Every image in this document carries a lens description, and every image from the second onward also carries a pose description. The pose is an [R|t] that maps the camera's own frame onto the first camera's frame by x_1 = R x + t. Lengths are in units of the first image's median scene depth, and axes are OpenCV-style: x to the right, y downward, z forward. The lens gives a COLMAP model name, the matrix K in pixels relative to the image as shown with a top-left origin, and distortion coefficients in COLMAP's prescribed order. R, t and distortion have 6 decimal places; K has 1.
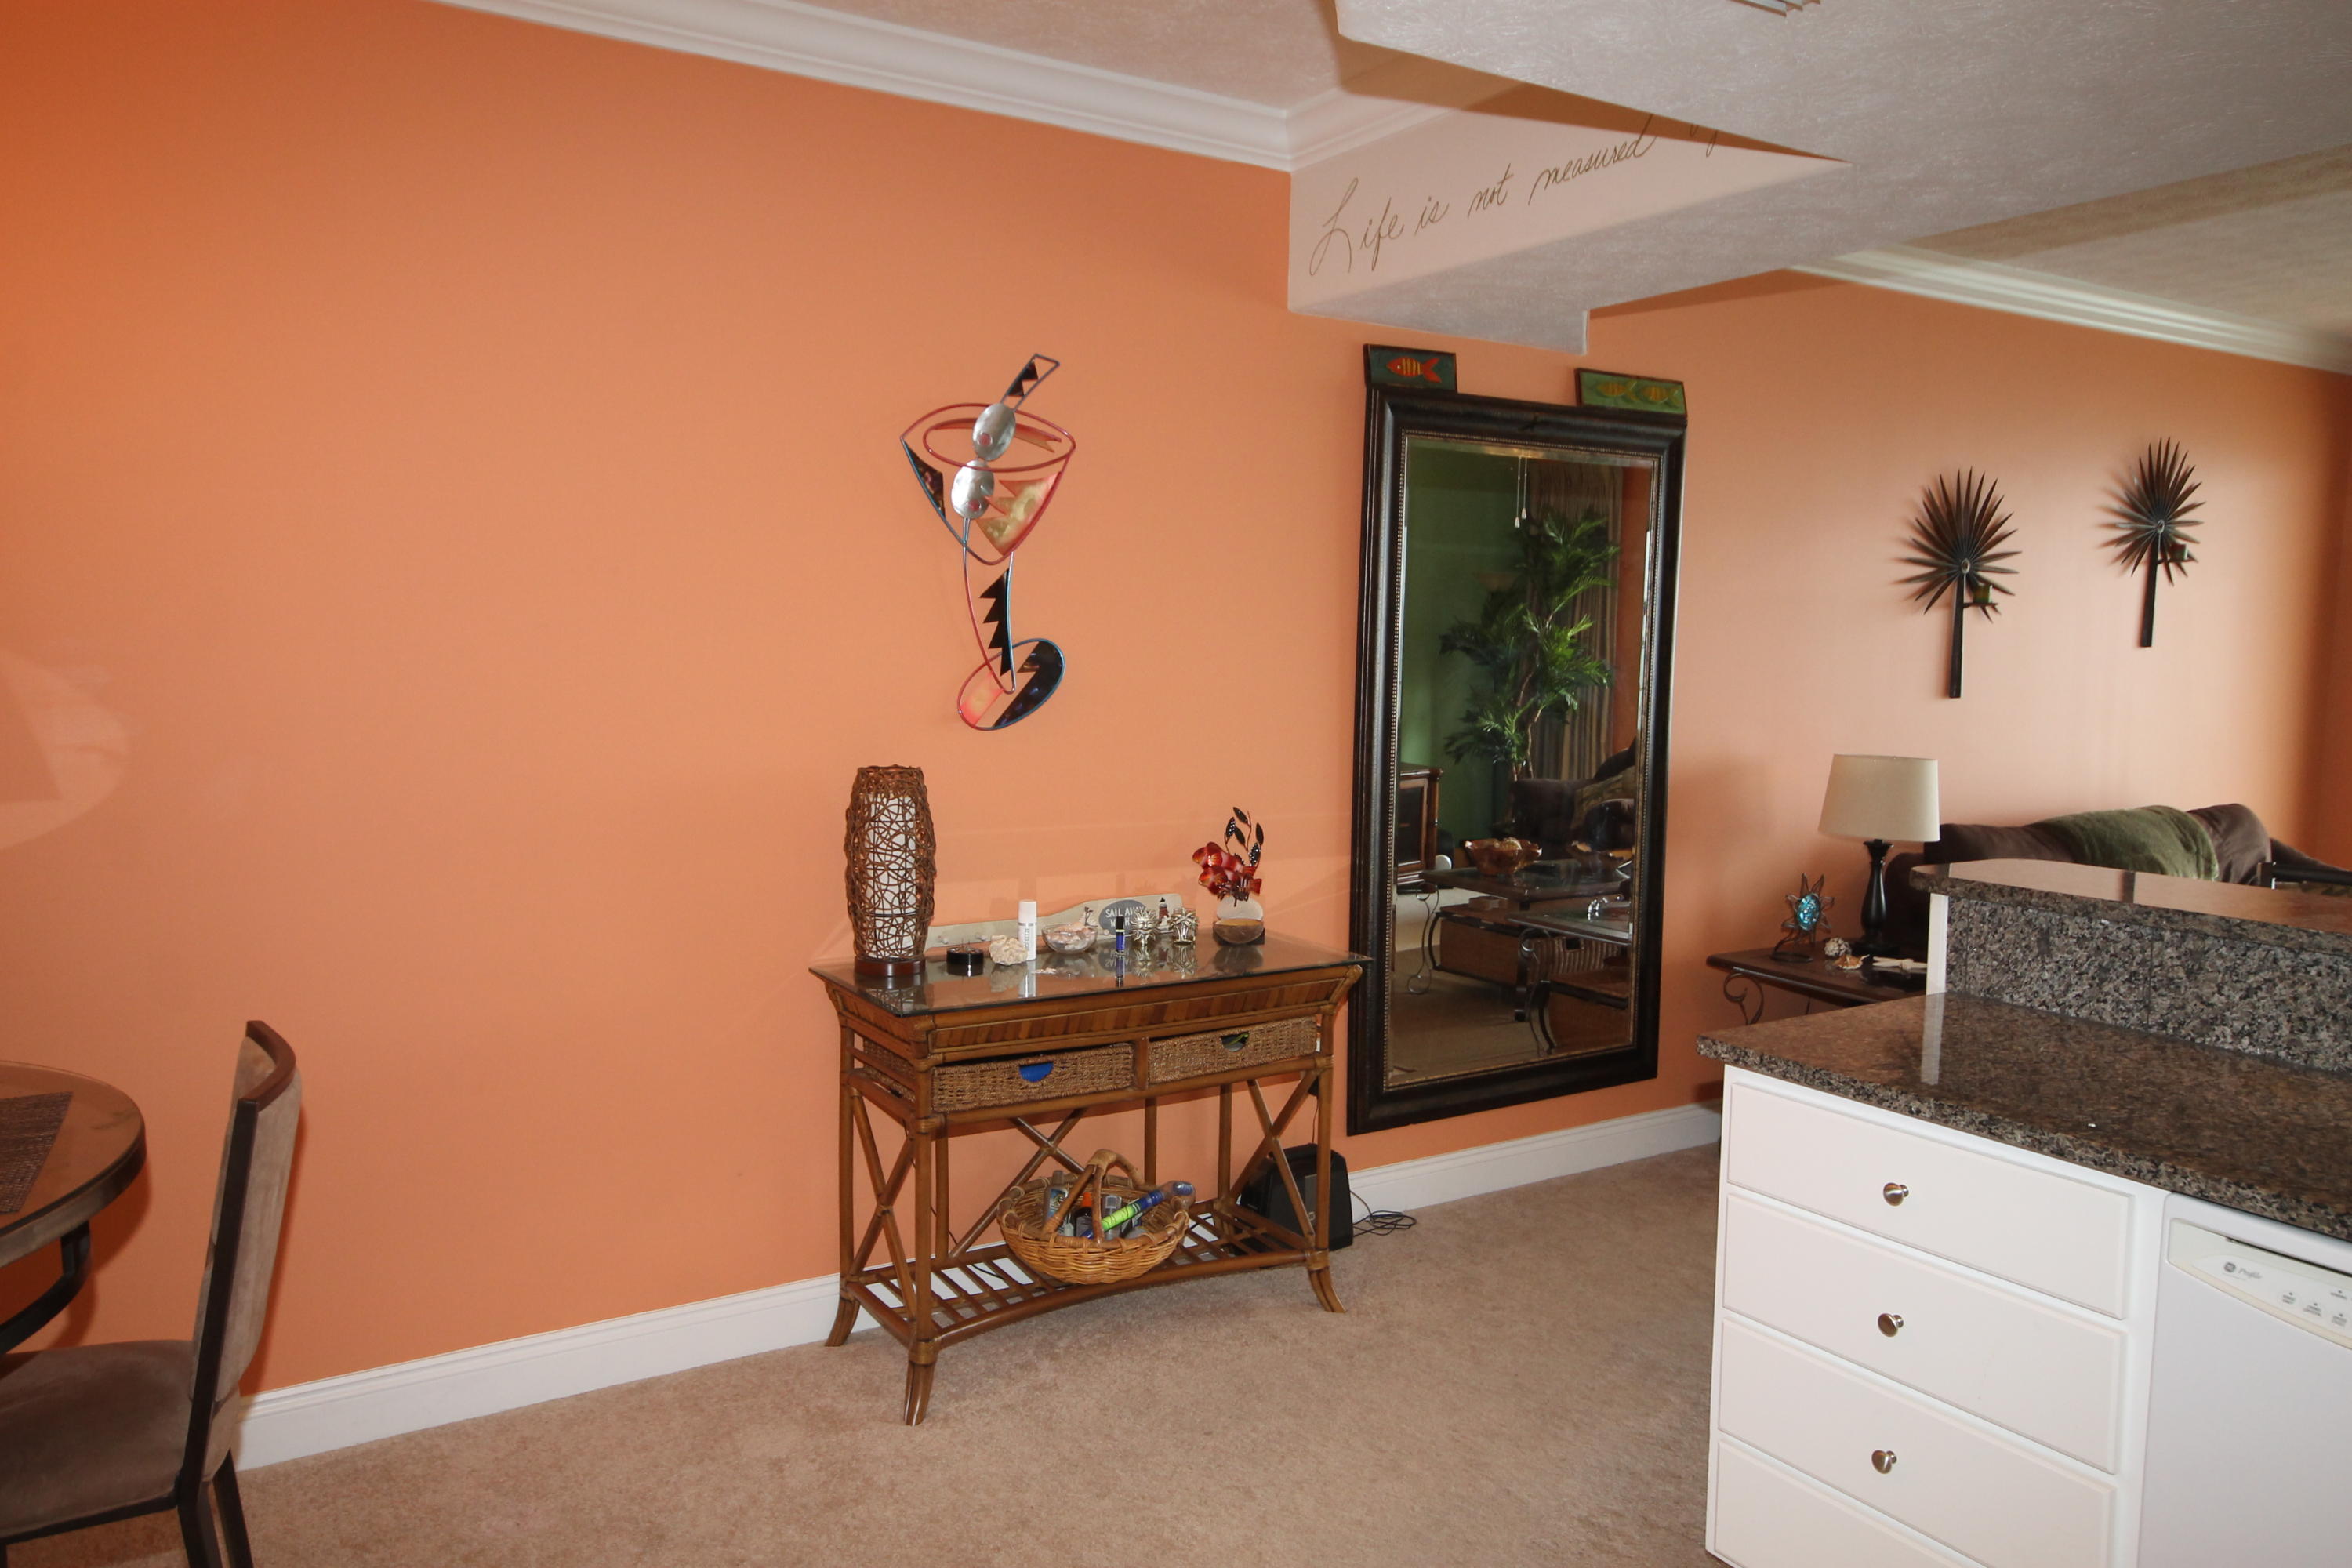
lens RADIAL K [[1660.7, 0, 1202.6], [0, 1660.7, 797.0], [0, 0, 1]] dist [0.000234, 0.029141]
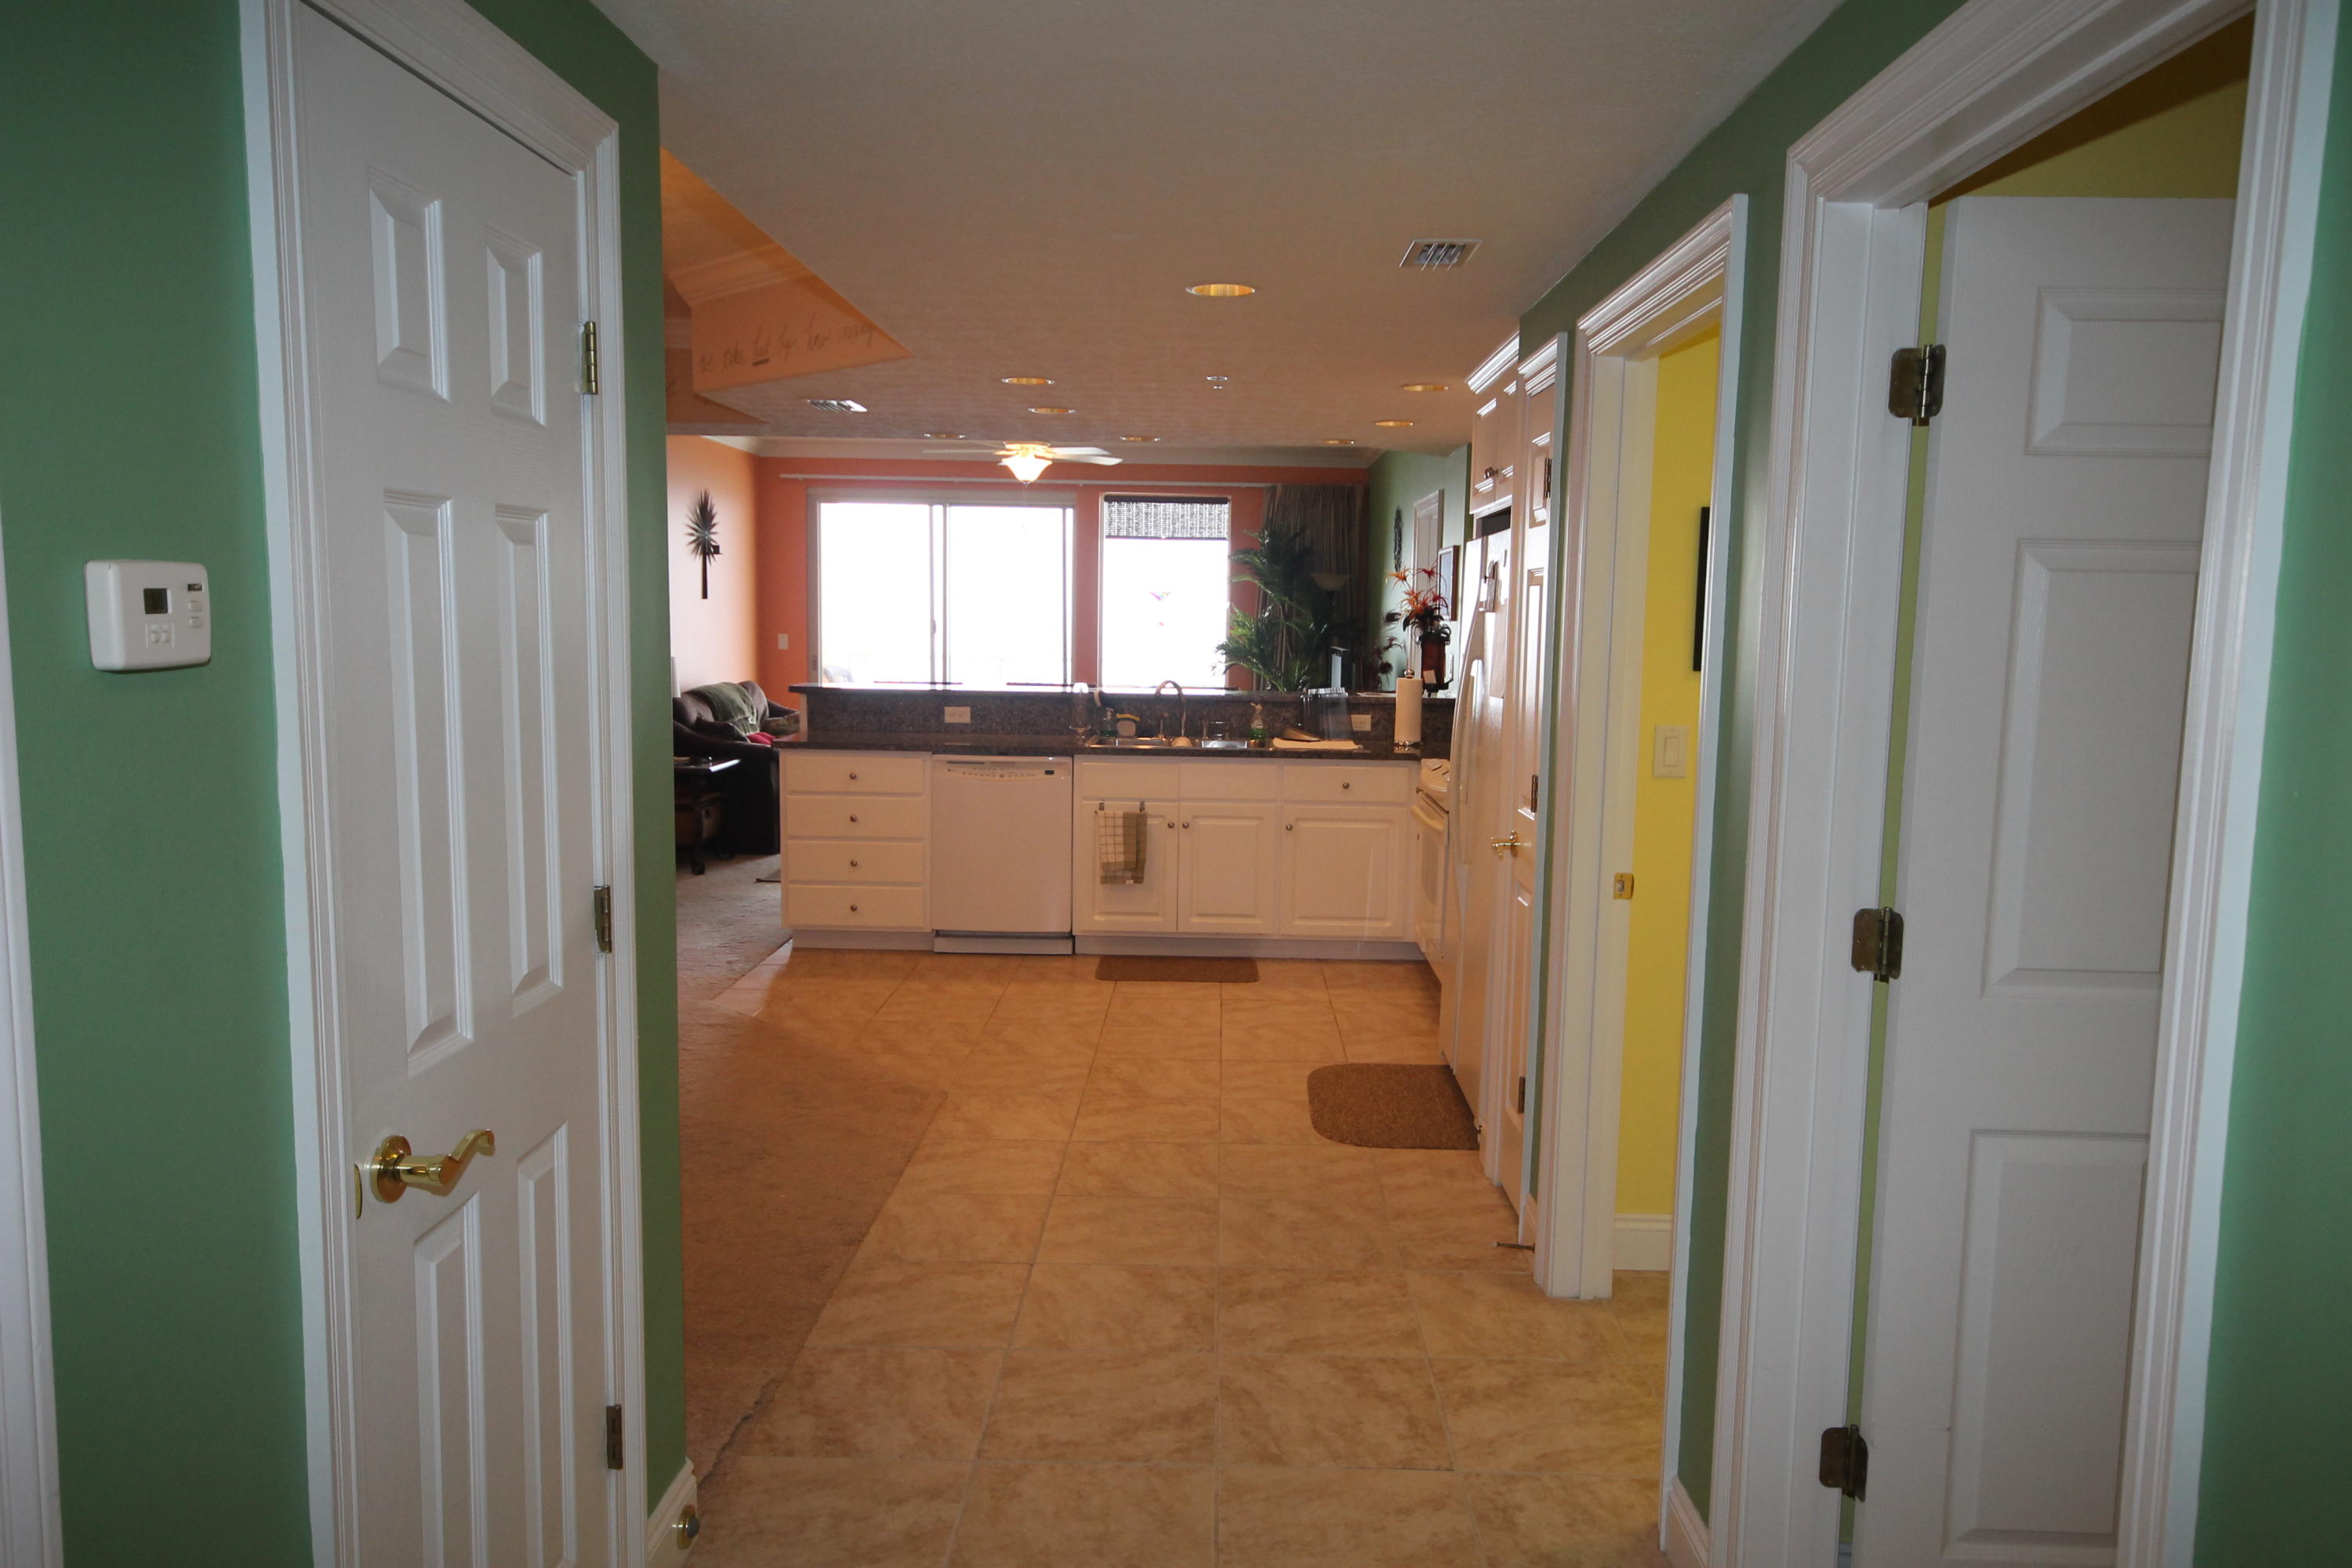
lens RADIAL K [[1611.0, 0, 1217.8], [0, 1611.0, 791.7], [0, 0, 1]] dist [0.000514, -0.000107]
pose [[0.537296, -0.100116, 0.837431, -0.849194], [0.071674, 0.994758, 0.072939, 0.045257], [-0.840343, 0.020832, 0.541655, -0.593094]]
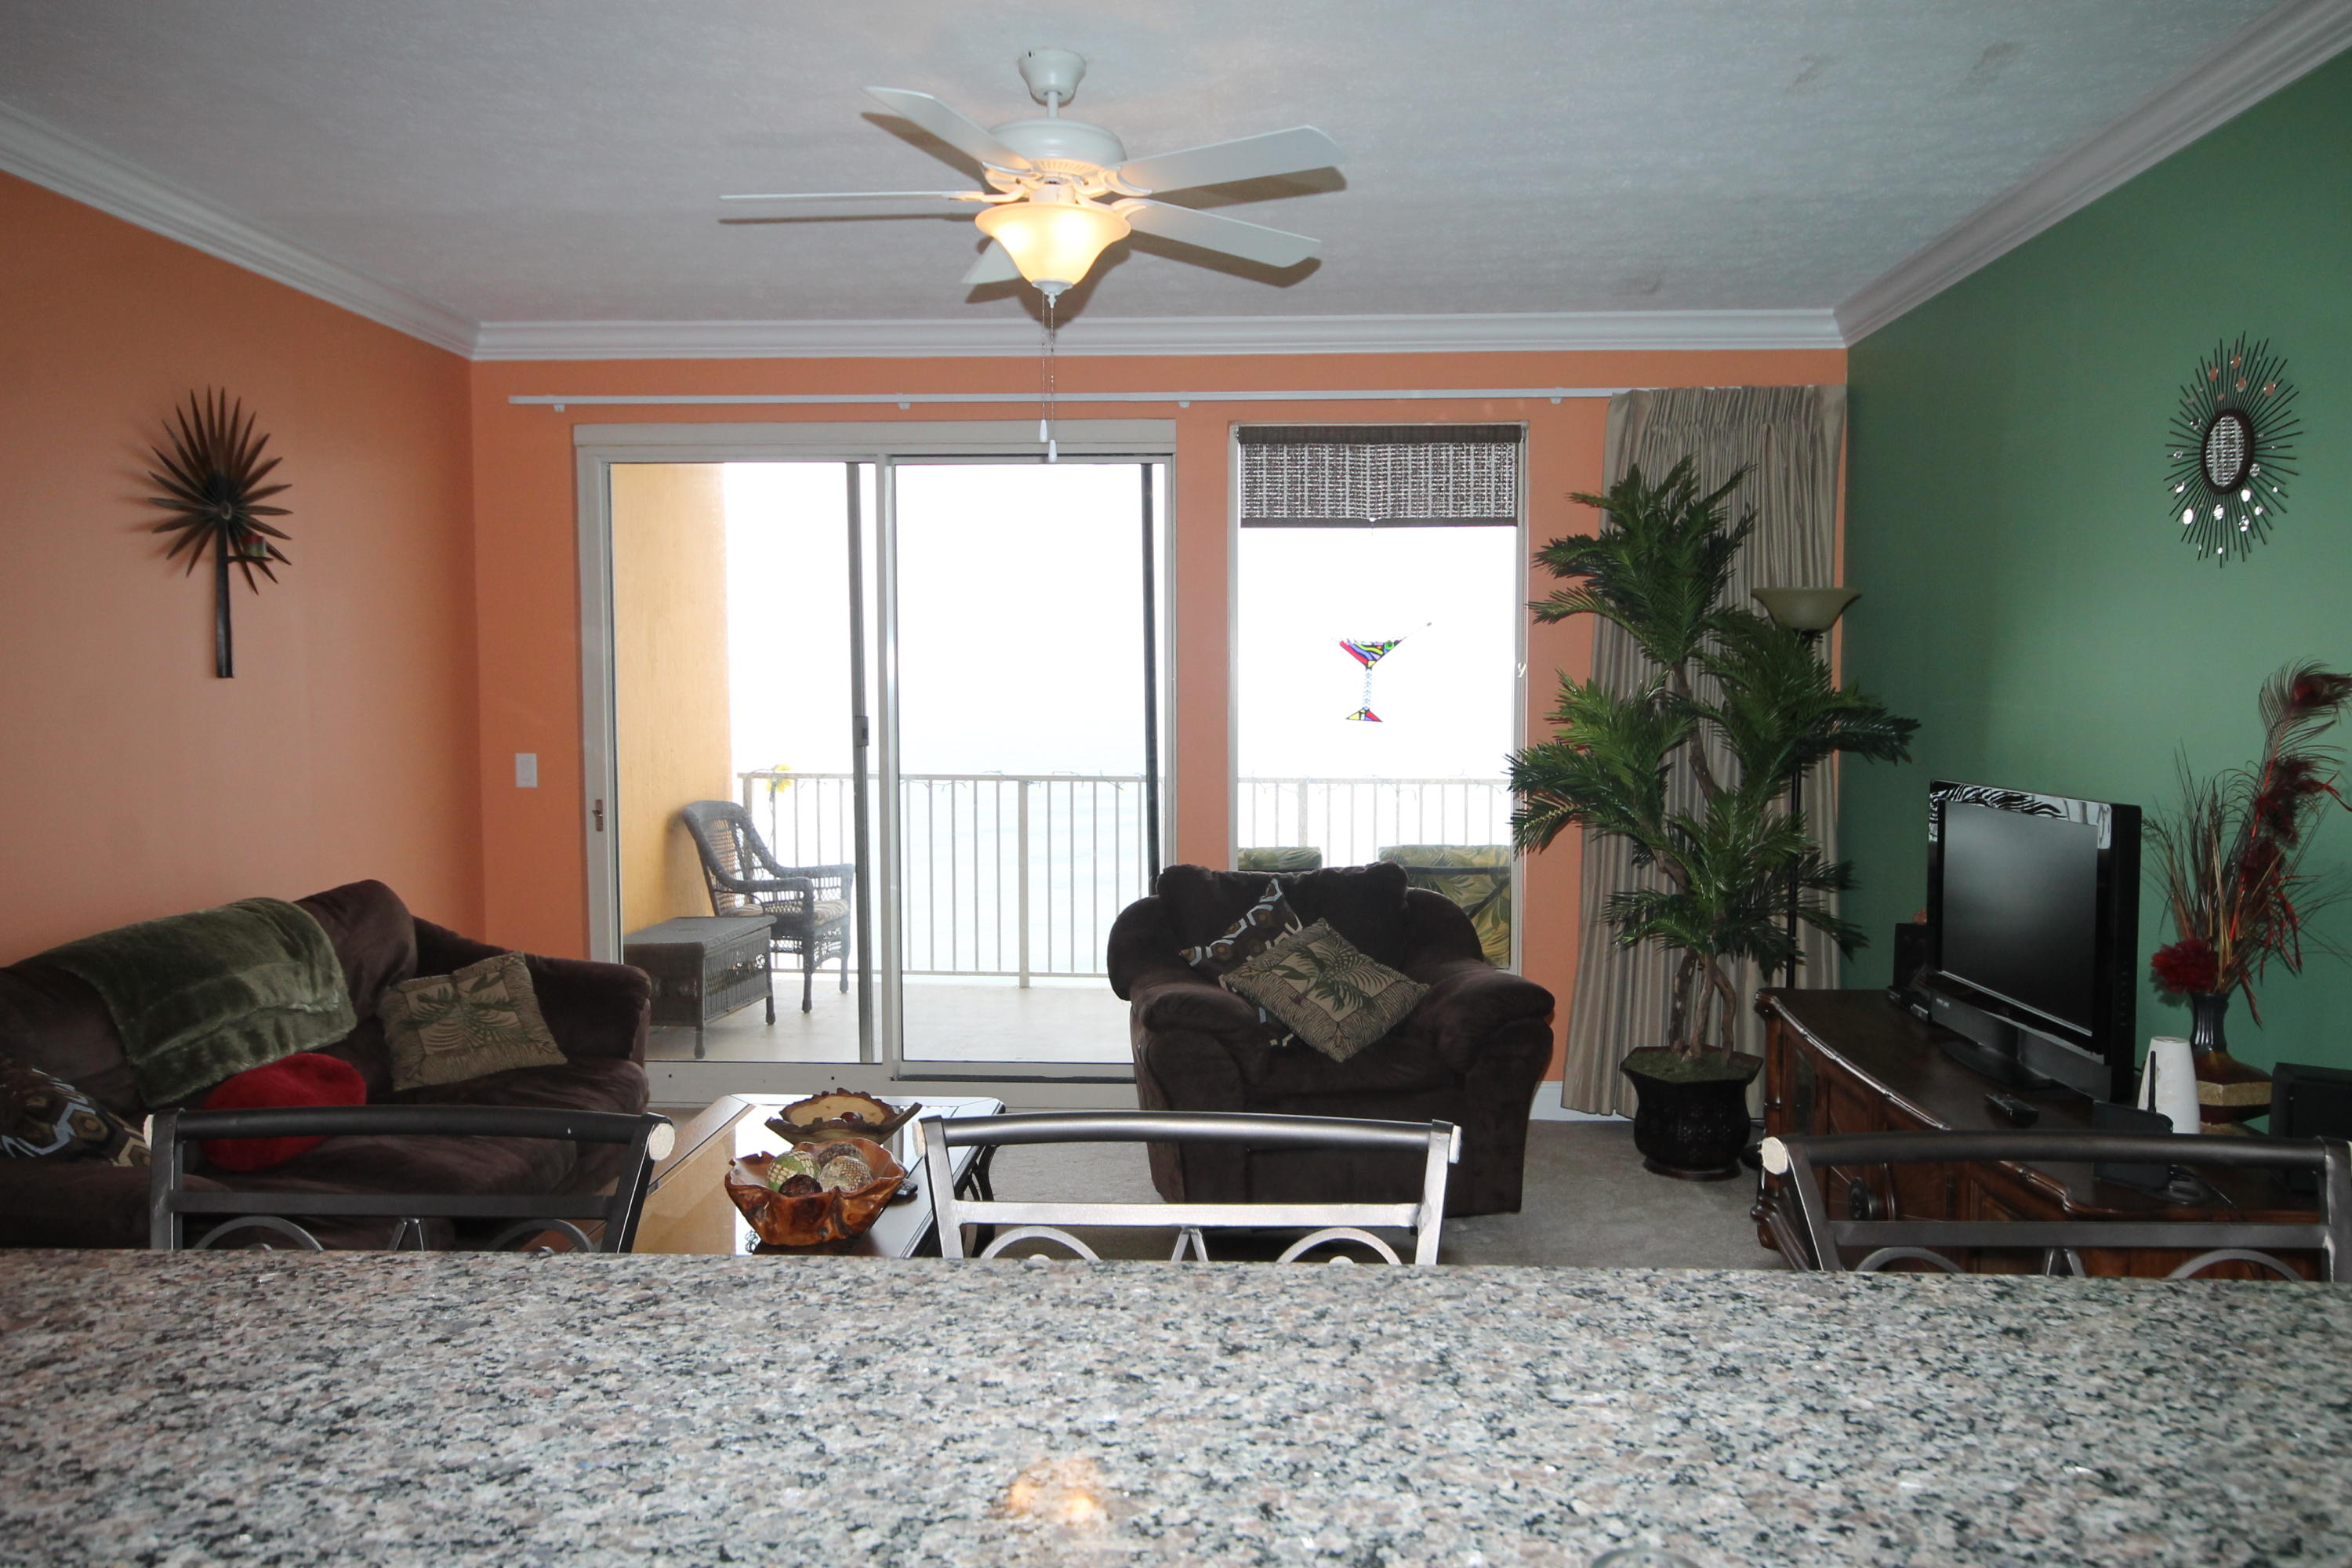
lens RADIAL K [[1599.6, 0, 1176.0], [0, 1599.6, 784.0], [0, 0, 1]] dist [0.006907, 0.003821]
pose [[0.583941, -0.065890, 0.809118, 0.309207], [0.088131, 0.995955, 0.017500, -0.025350], [-0.806998, 0.061089, 0.587386, 0.337908]]
